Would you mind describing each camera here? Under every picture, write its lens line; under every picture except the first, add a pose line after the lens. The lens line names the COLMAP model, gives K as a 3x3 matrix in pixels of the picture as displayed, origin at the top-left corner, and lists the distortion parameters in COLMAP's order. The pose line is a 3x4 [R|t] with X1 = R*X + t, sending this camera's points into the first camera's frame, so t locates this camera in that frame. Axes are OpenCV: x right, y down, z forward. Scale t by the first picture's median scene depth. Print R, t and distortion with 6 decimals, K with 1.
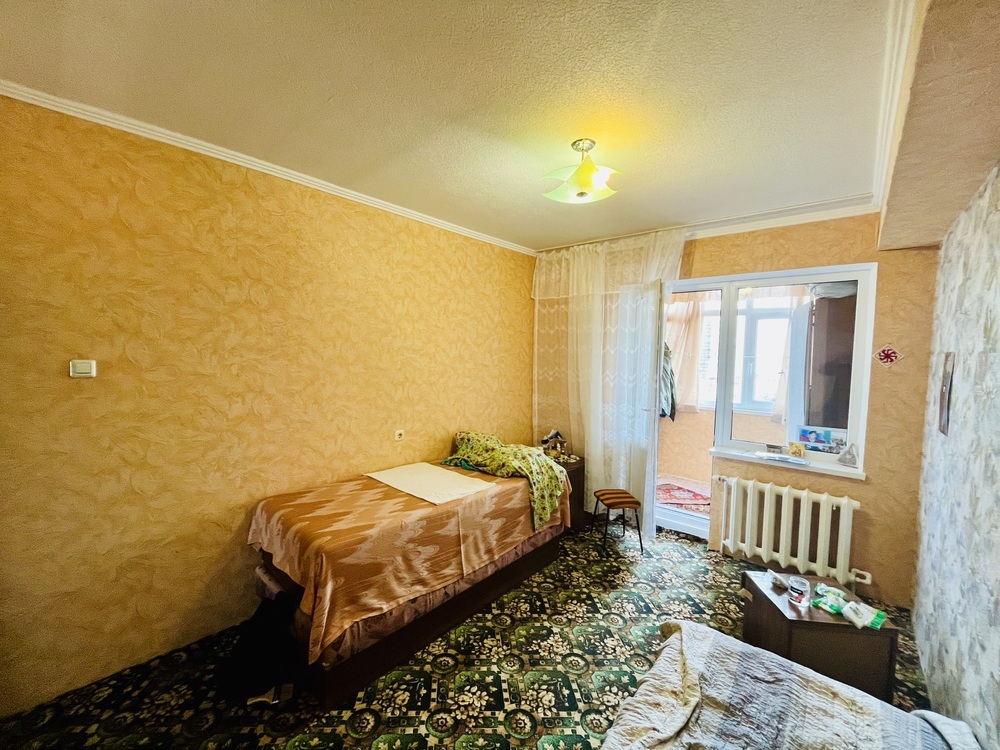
lens RADIAL K [[406.8, 0, 500.0], [0, 406.8, 375.0], [0, 0, 1]] dist [0.001605, 0.000390]
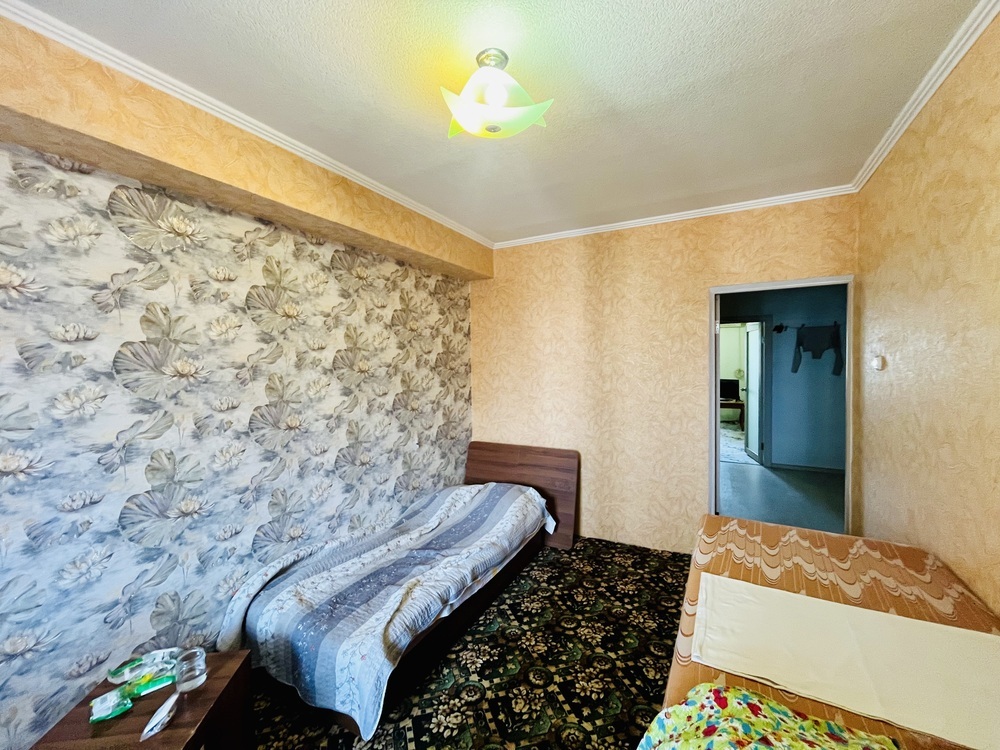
lens RADIAL K [[403.6, 0, 498.4], [0, 403.6, 376.8], [0, 0, 1]] dist [-0.006976, -0.000551]
pose [[-0.973852, 0.002068, -0.227176, 0.330460], [-0.020537, 0.995063, 0.097092, -0.056740], [0.226255, 0.099219, -0.969002, 1.597989]]
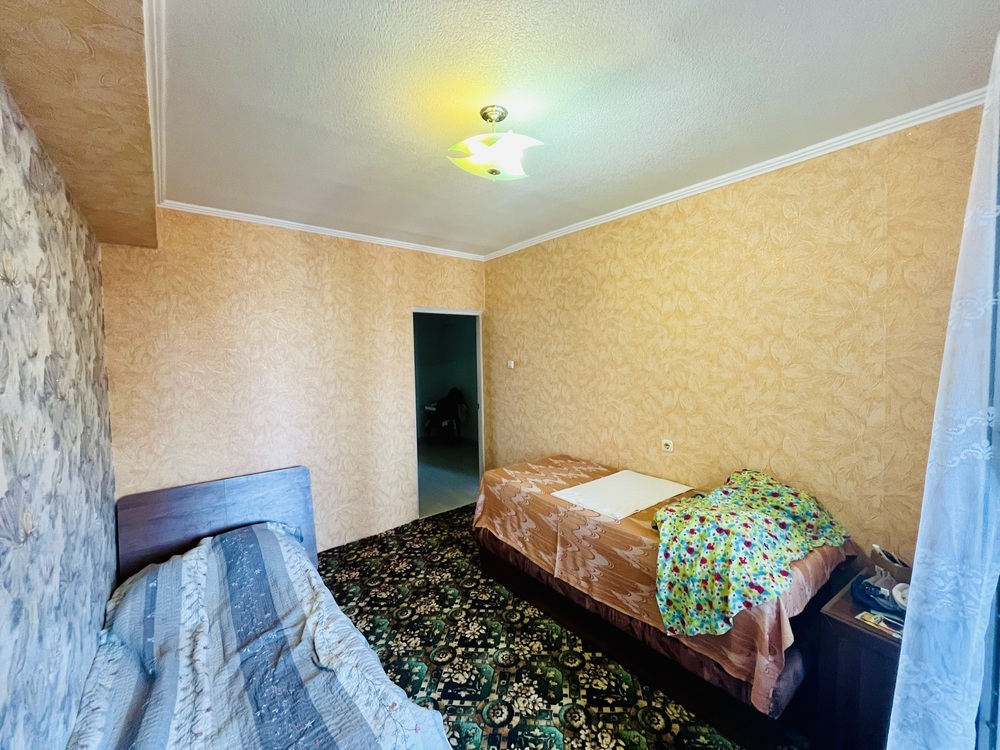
lens RADIAL K [[397.2, 0, 501.2], [0, 397.2, 380.5], [0, 0, 1]] dist [-0.013126, -0.015476]
pose [[-0.160019, 0.045542, -0.986063, 0.939286], [-0.049298, 0.997320, 0.054062, -0.036211], [0.985882, 0.057262, -0.157345, 1.068842]]
